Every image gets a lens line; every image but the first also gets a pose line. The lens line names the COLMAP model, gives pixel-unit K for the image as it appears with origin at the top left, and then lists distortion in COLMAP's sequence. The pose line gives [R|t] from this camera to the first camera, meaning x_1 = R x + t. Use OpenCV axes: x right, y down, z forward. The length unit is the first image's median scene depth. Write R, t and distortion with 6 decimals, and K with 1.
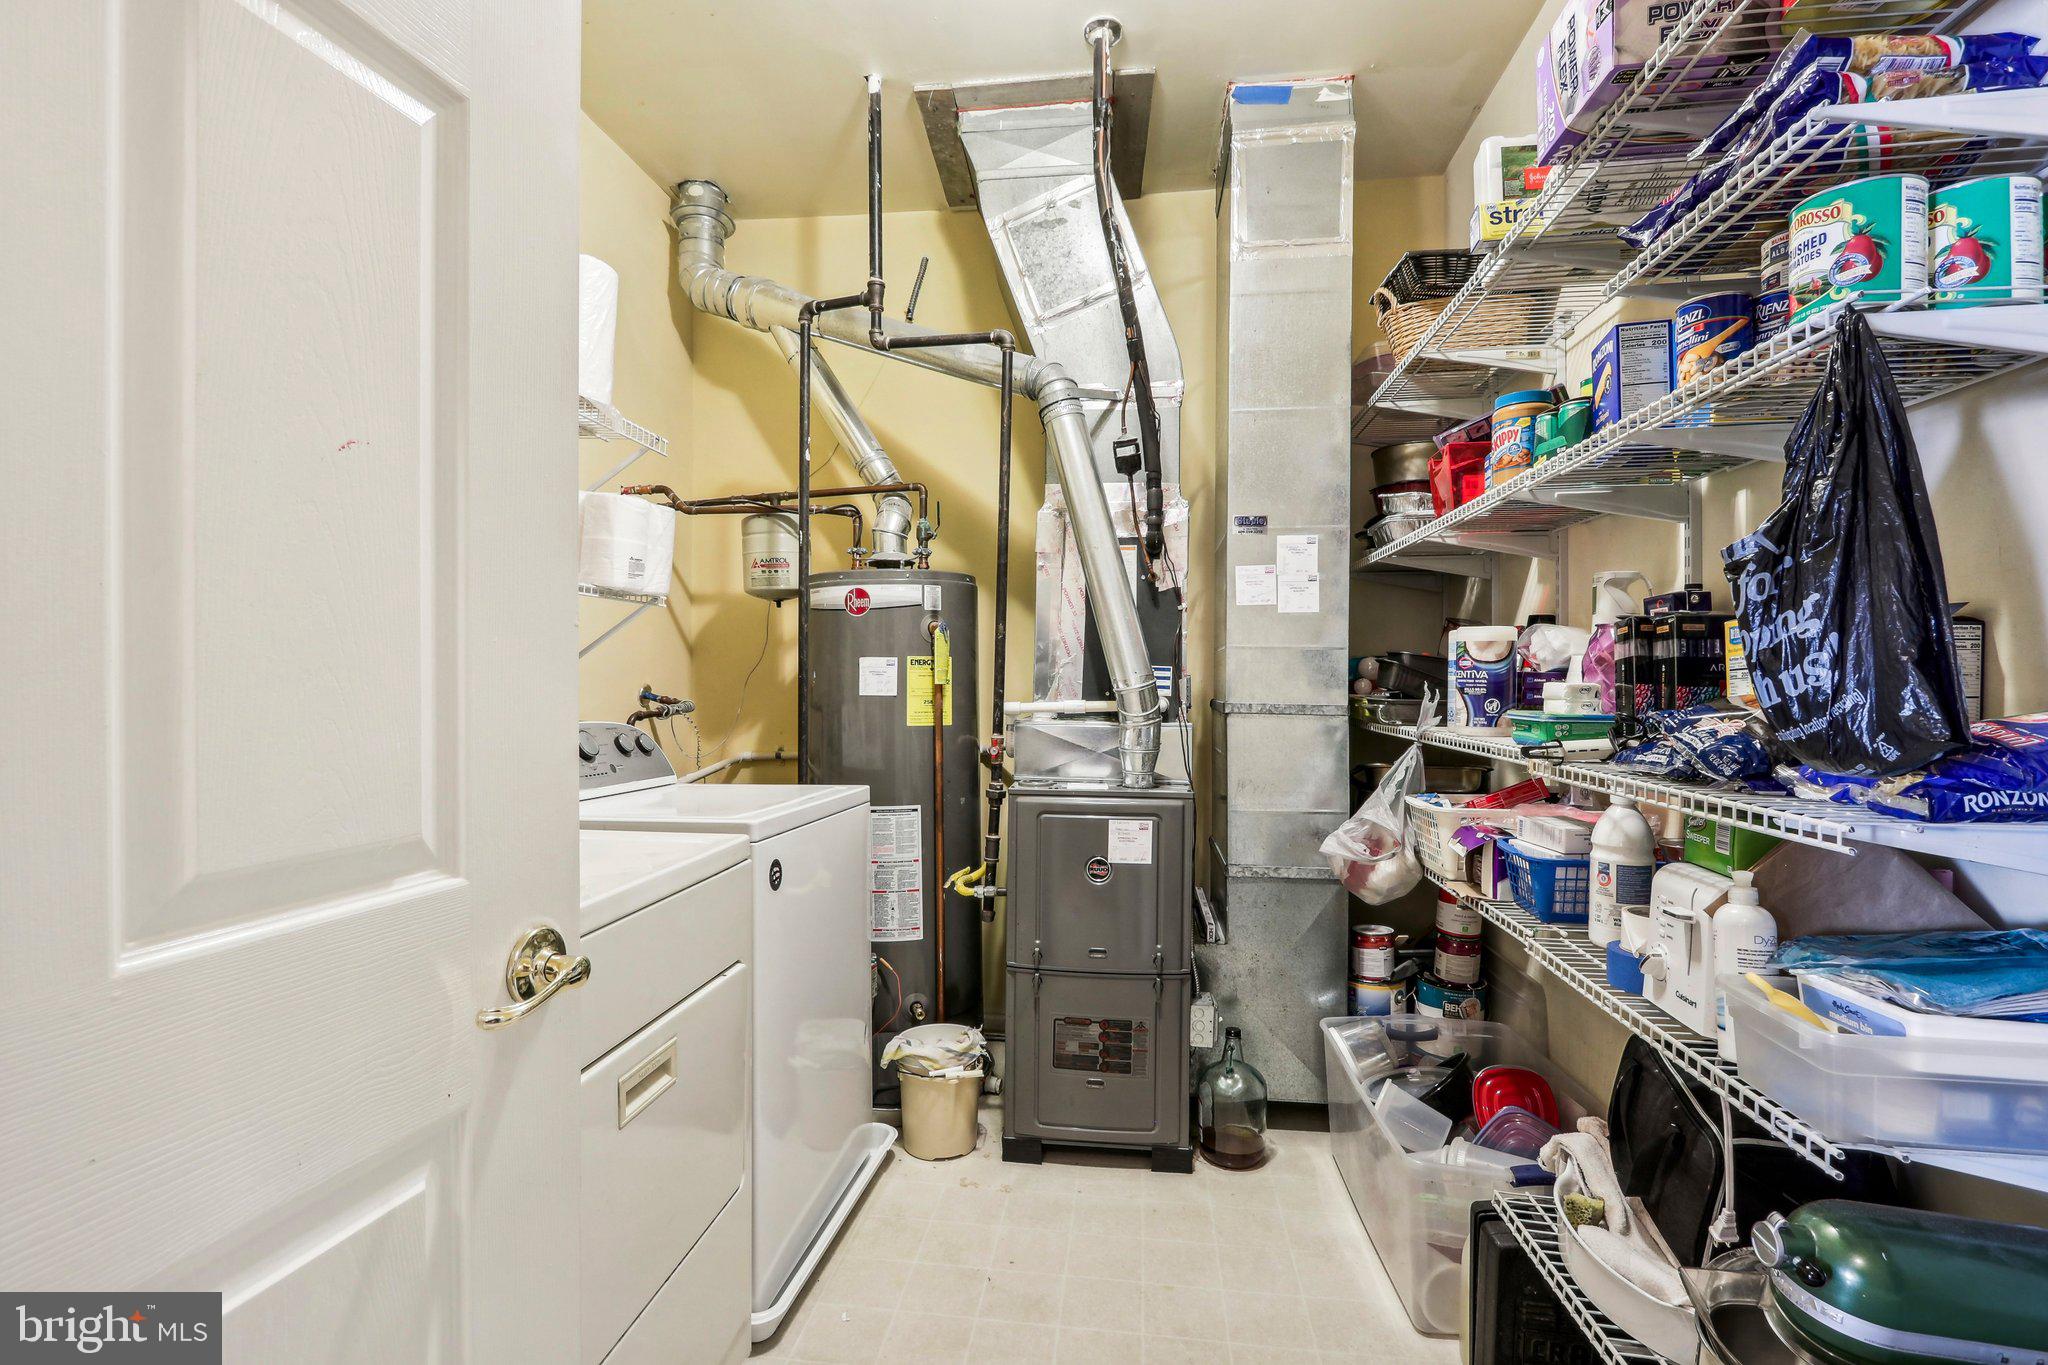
lens RADIAL K [[979.2, 0, 1023.5], [0, 979.2, 684.8], [0, 0, 1]] dist [-0.015204, 0.002570]
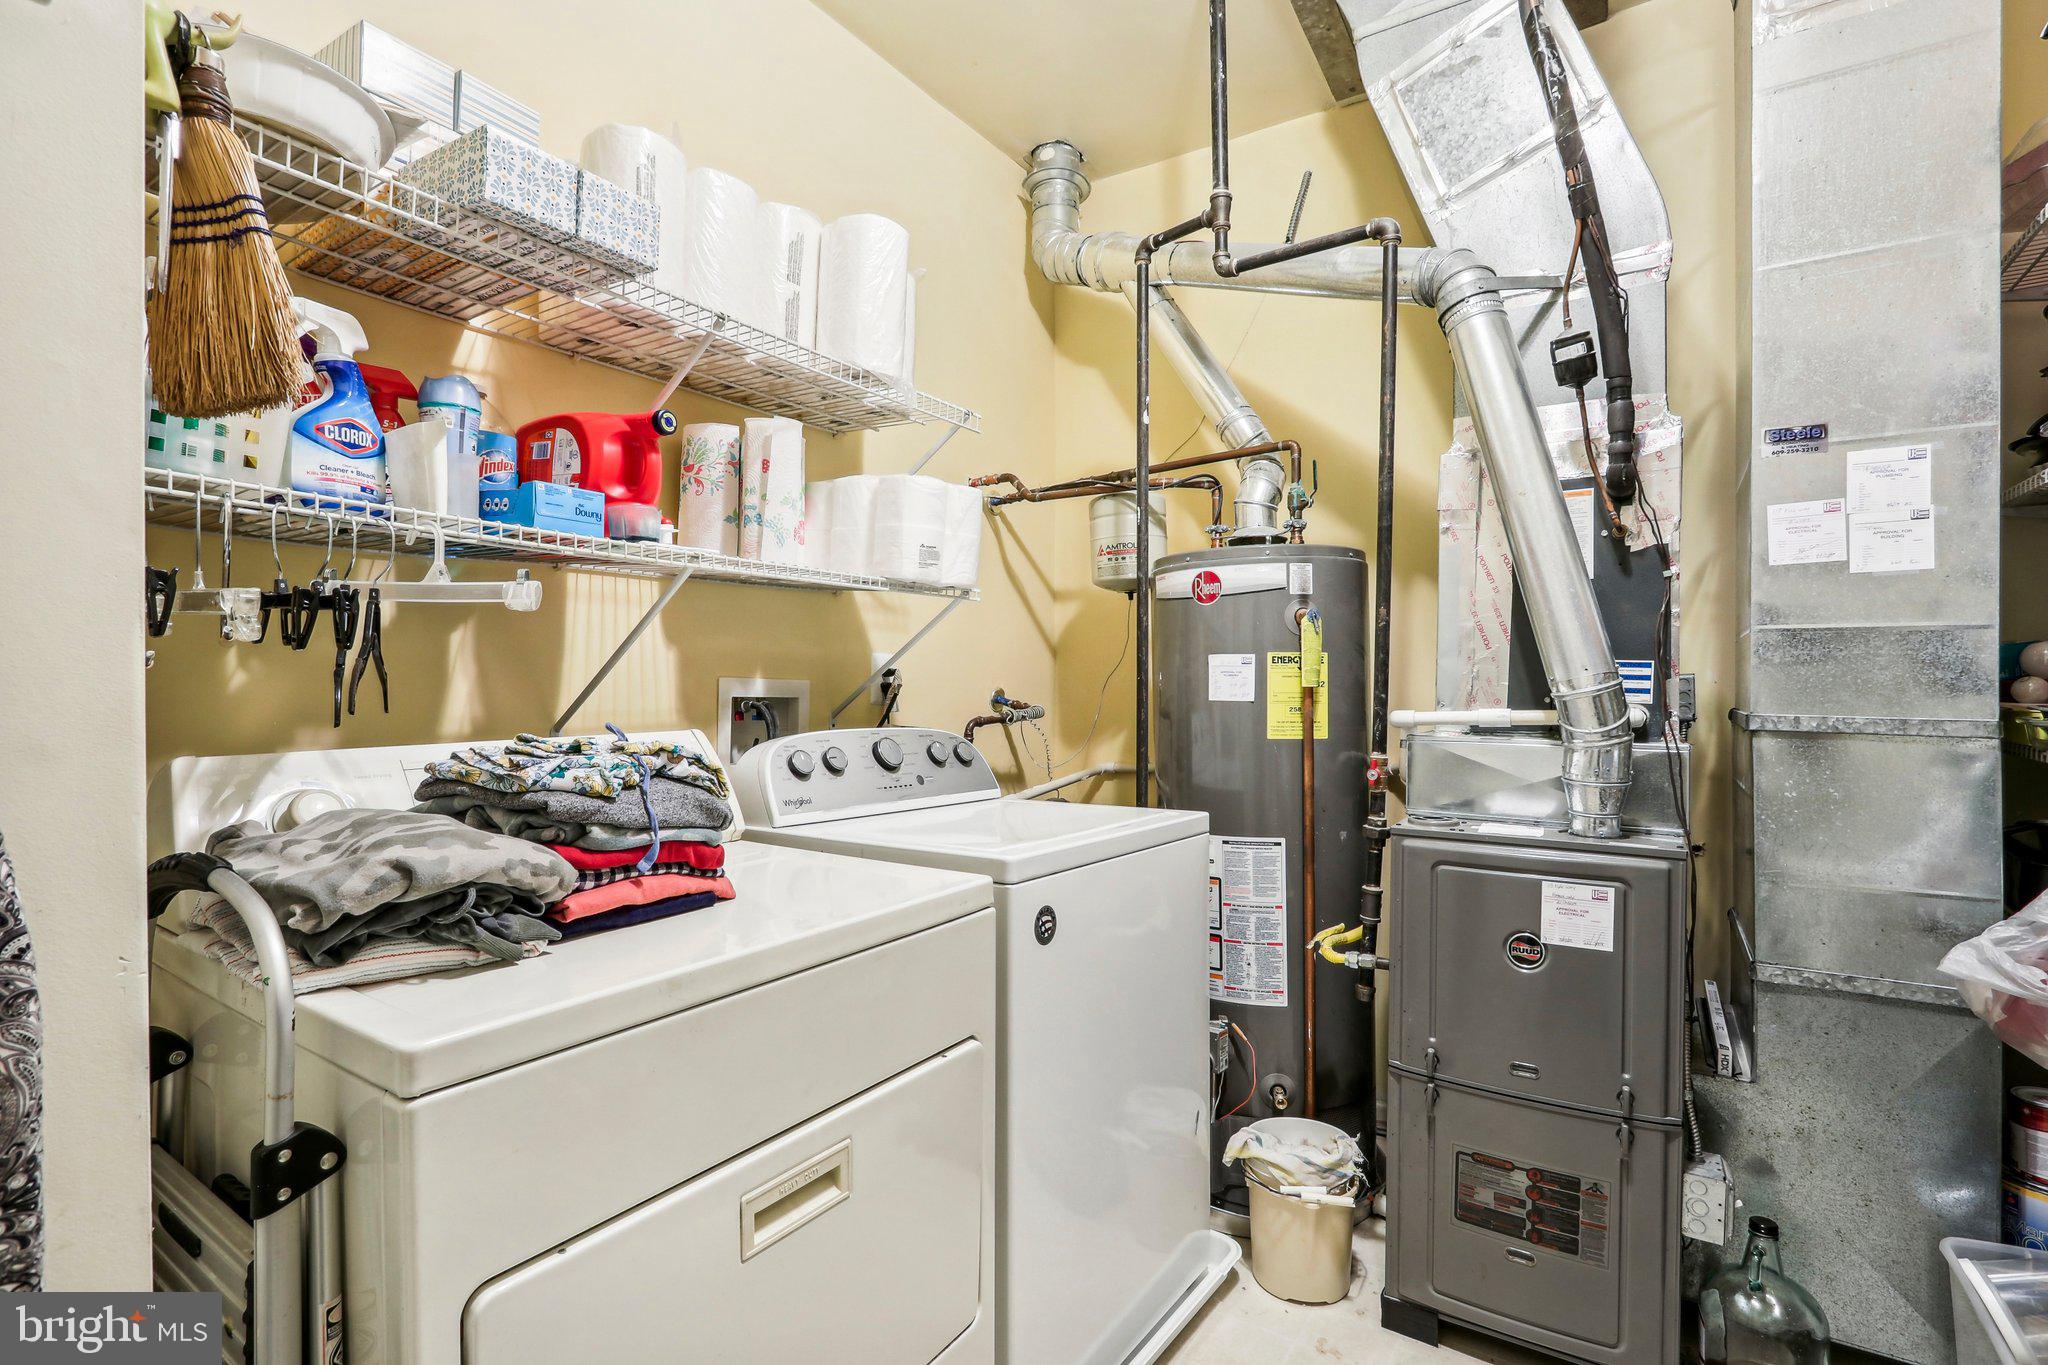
lens RADIAL K [[979.2, 0, 1006.9], [0, 979.2, 682.1], [0, 0, 1]] dist [-0.015204, 0.002570]
pose [[0.890543, -0.003534, -0.454886, 0.058395], [0.000202, 0.999973, -0.007374, 0.001175], [0.454899, 0.006475, 0.890519, 0.191314]]
